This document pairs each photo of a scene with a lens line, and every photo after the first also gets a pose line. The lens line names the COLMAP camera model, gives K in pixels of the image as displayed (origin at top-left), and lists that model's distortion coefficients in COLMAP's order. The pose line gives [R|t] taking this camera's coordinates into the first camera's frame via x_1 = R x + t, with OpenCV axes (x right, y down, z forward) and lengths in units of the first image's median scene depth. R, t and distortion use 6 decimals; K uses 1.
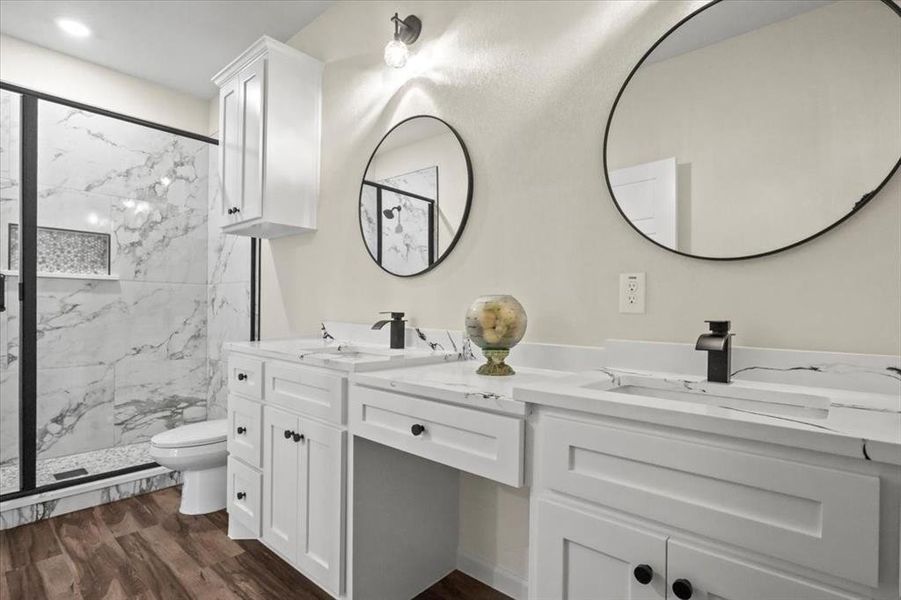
lens RADIAL K [[452.7, 0, 445.0], [0, 452.7, 307.5], [0, 0, 1]] dist [-0.027793, 0.011935]
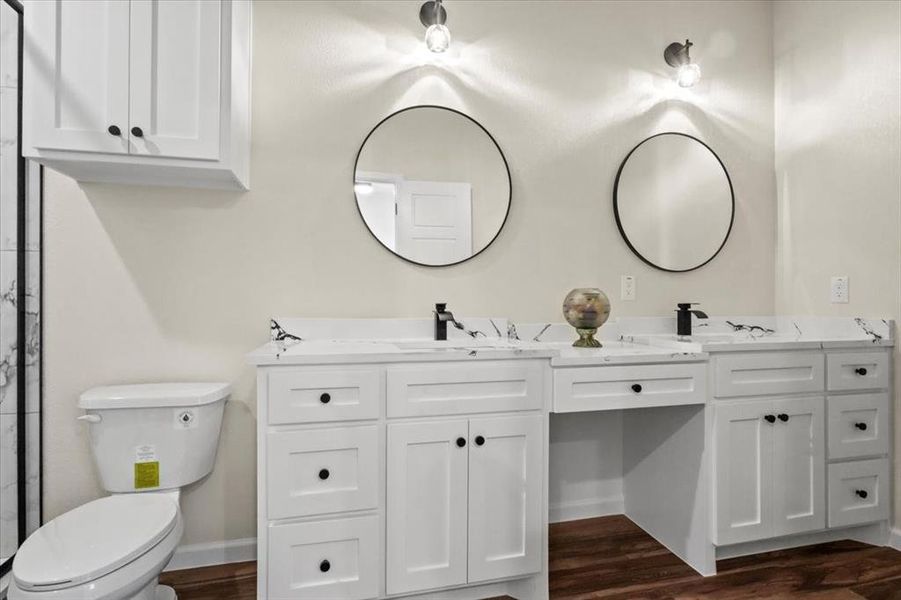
lens RADIAL K [[452.7, 0, 452.1], [0, 452.7, 297.7], [0, 0, 1]] dist [-0.027793, 0.011935]
pose [[0.556948, -0.005835, 0.830527, -0.858325], [0.004260, 0.999982, 0.004169, -0.004283], [-0.830537, 0.001216, 0.556962, 0.412469]]
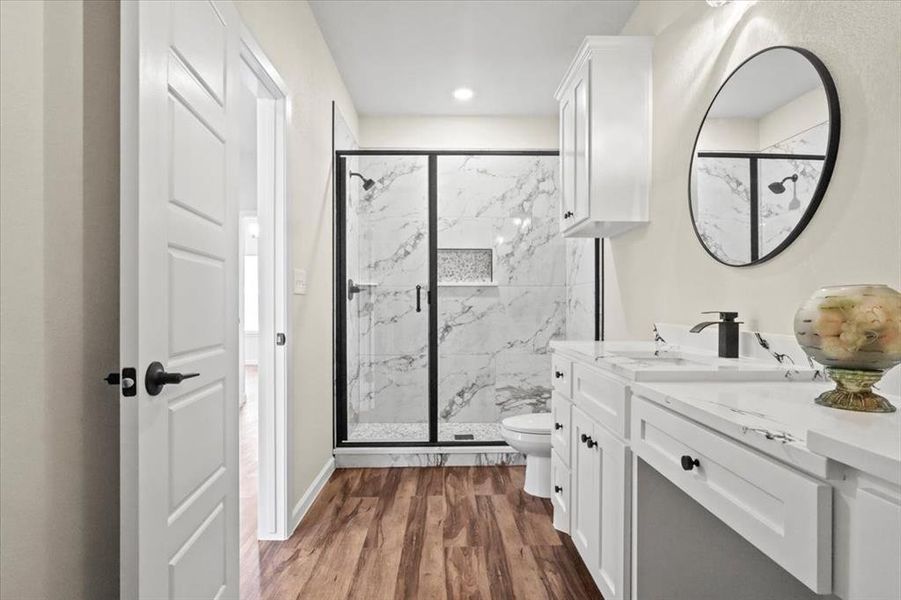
lens RADIAL K [[452.7, 0, 446.8], [0, 452.7, 305.8], [0, 0, 1]] dist [-0.027793, 0.011935]
pose [[0.677234, -0.011363, -0.735680, 0.131925], [0.008607, 0.999935, -0.007521, 0.001496], [0.735718, -0.001239, 0.677287, 0.101010]]
